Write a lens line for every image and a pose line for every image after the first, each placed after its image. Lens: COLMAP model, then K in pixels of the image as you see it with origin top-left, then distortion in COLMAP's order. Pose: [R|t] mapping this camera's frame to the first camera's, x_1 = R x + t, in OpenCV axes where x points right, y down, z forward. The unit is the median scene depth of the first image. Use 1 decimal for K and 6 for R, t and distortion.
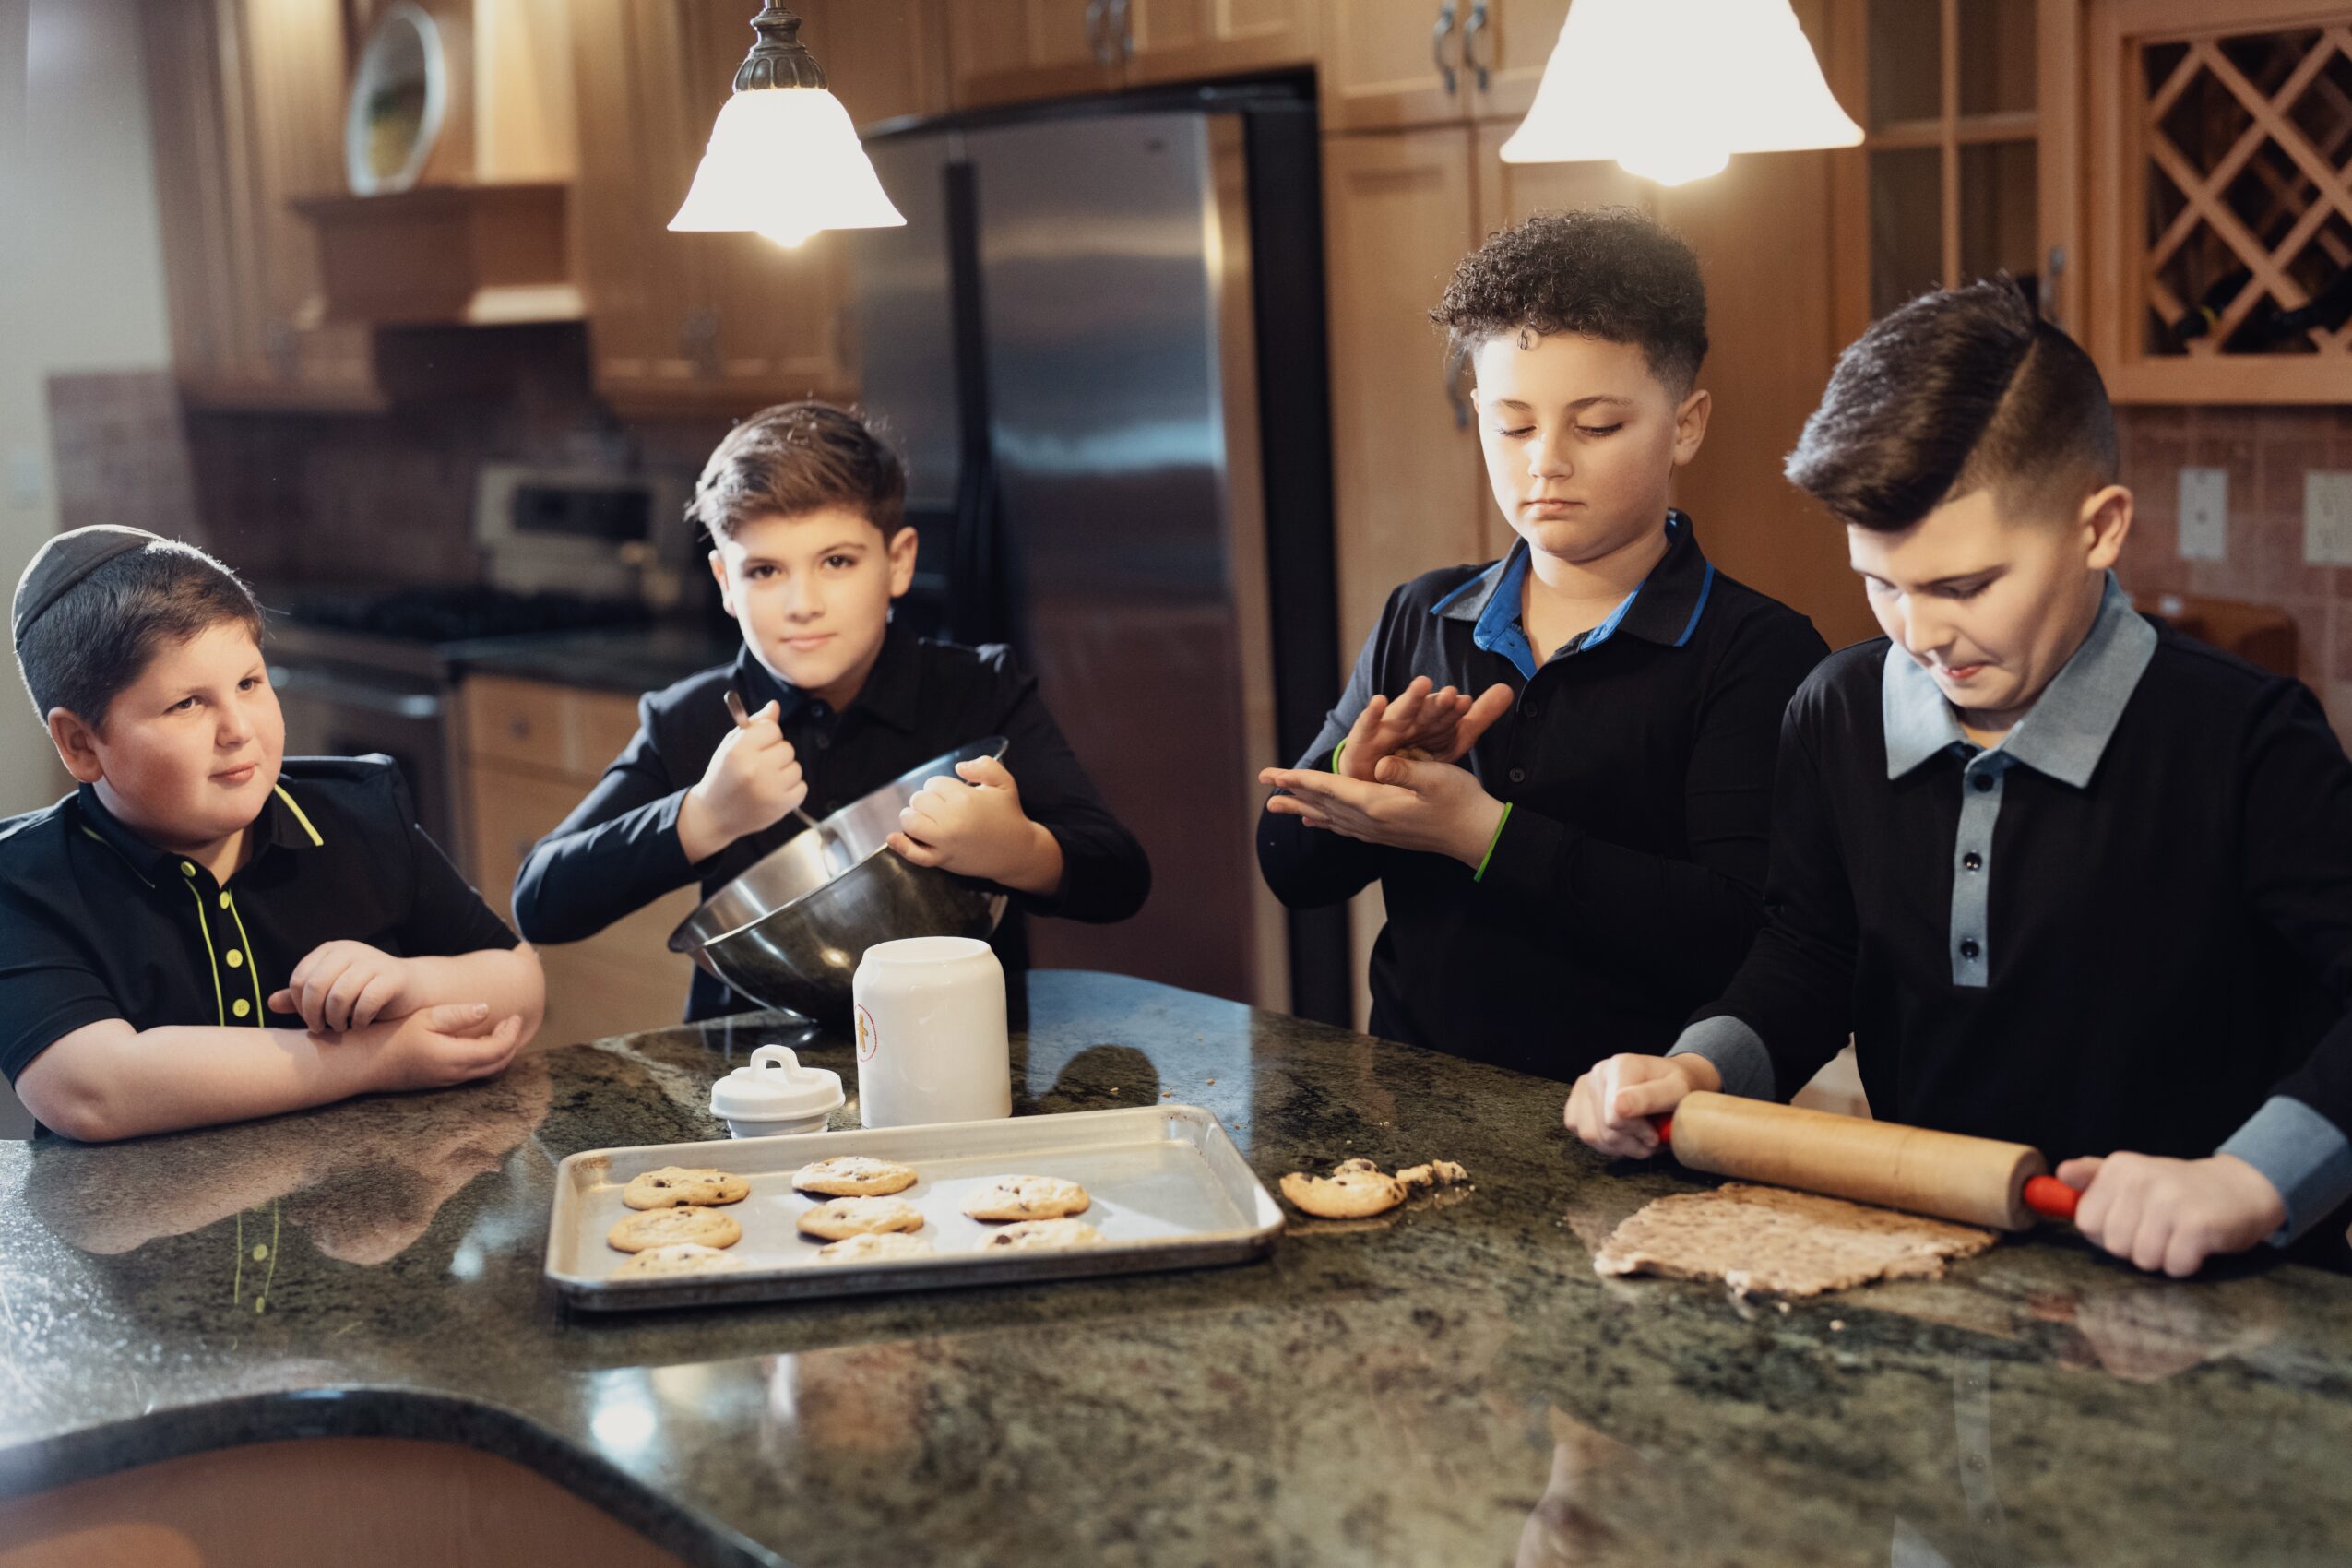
lens RADIAL K [[3364.4, 0, 1262.6], [0, 3364.4, 691.5], [0, 0, 1]] dist [0.024313, 0.009200]
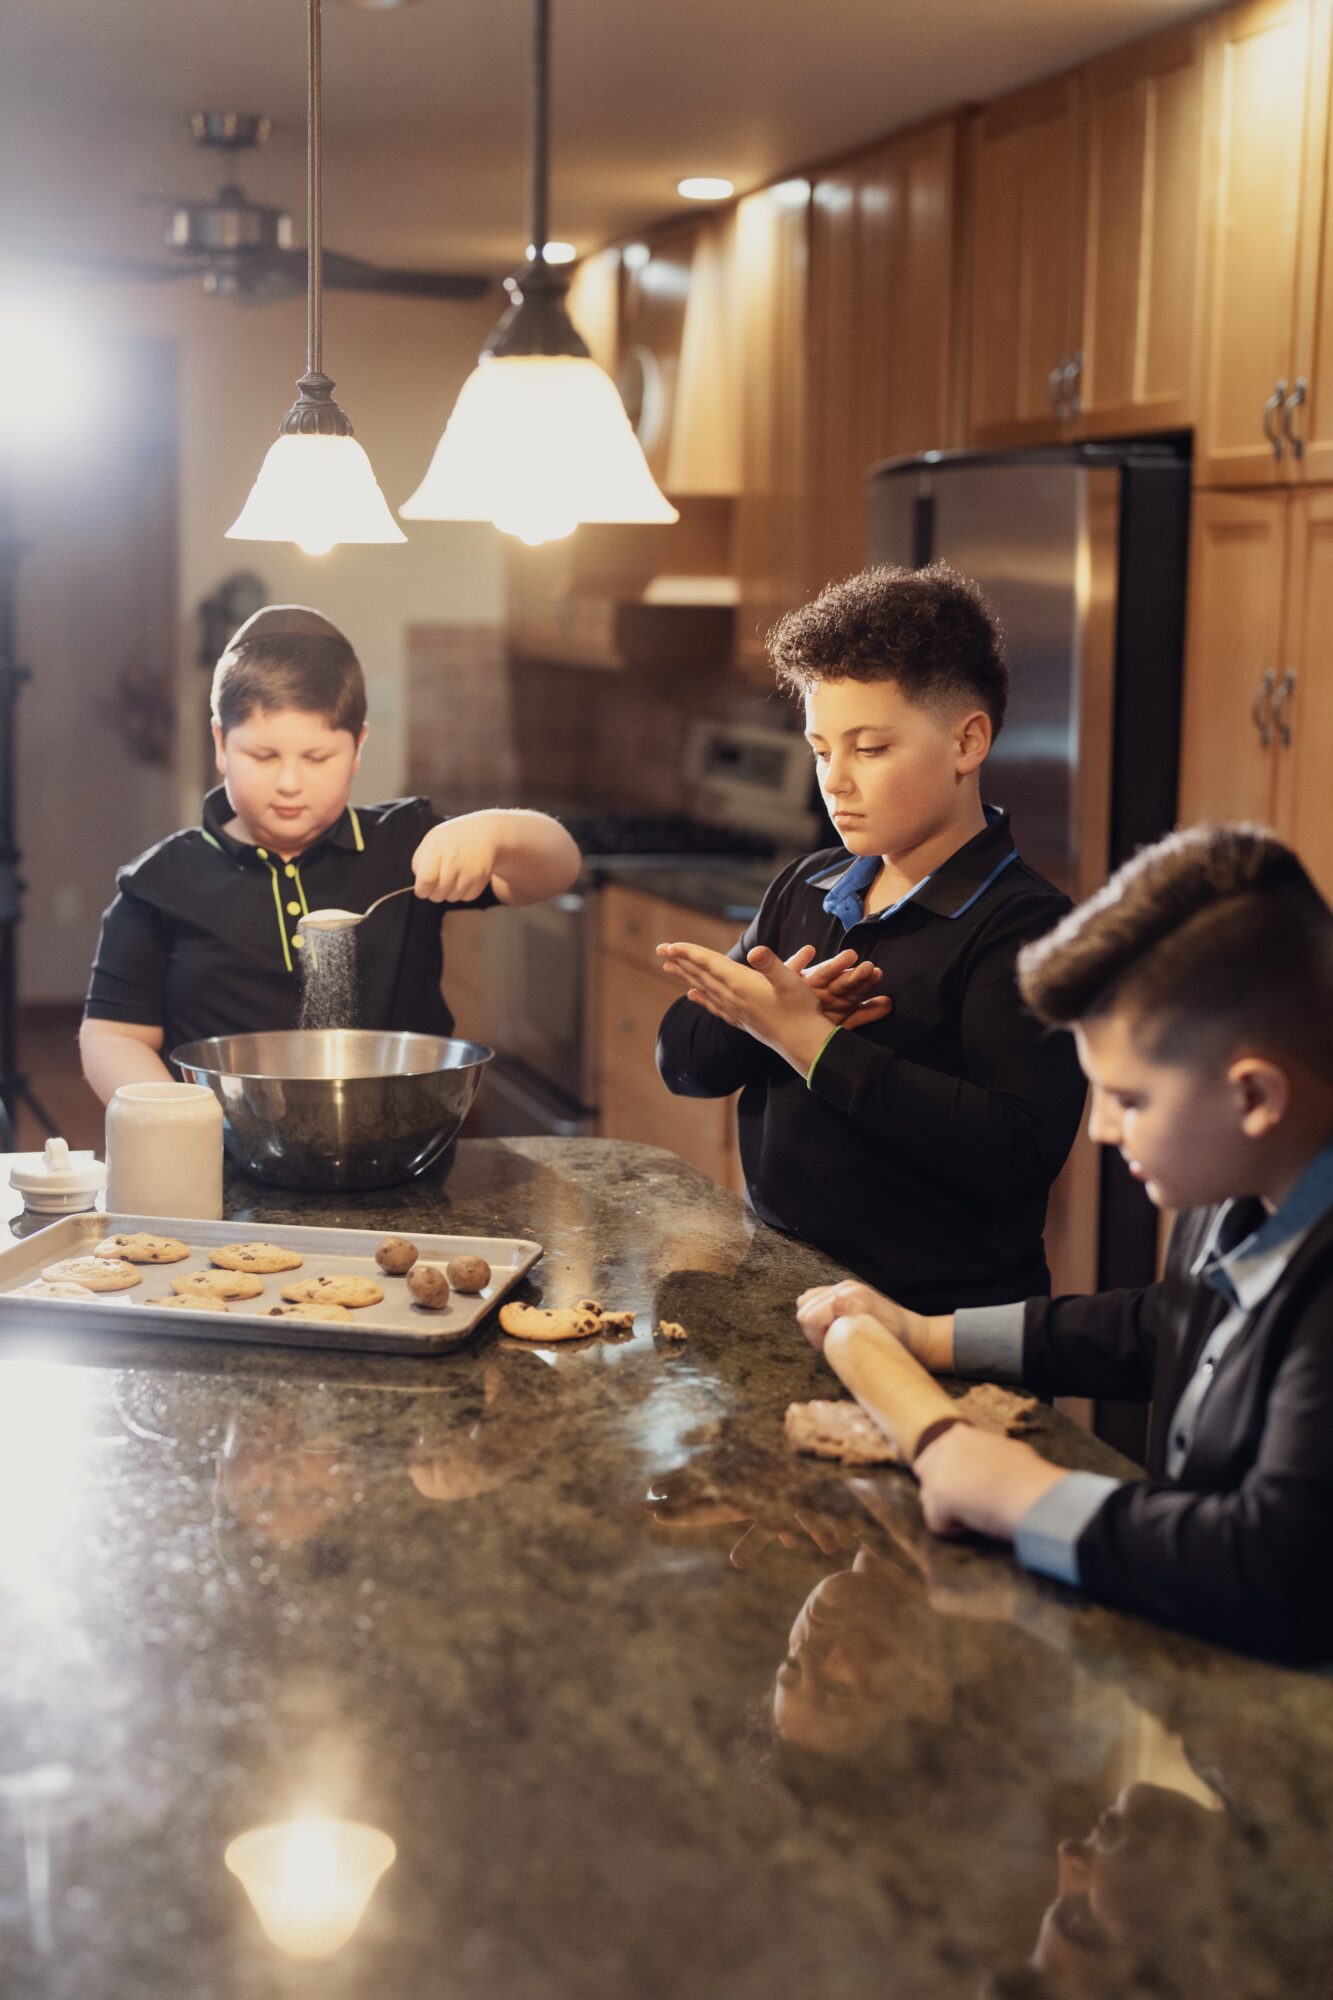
lens RADIAL K [[2860.9, 0, 666.5], [0, 2860.9, 1000.0], [0, 0, 1]] dist [0.024313, 0.009200]
pose [[0.933213, 0.113569, -0.340904, 0.208892], [-0.105499, 0.993524, 0.042183, -0.011369], [0.343487, -0.003401, 0.939151, -0.002091]]
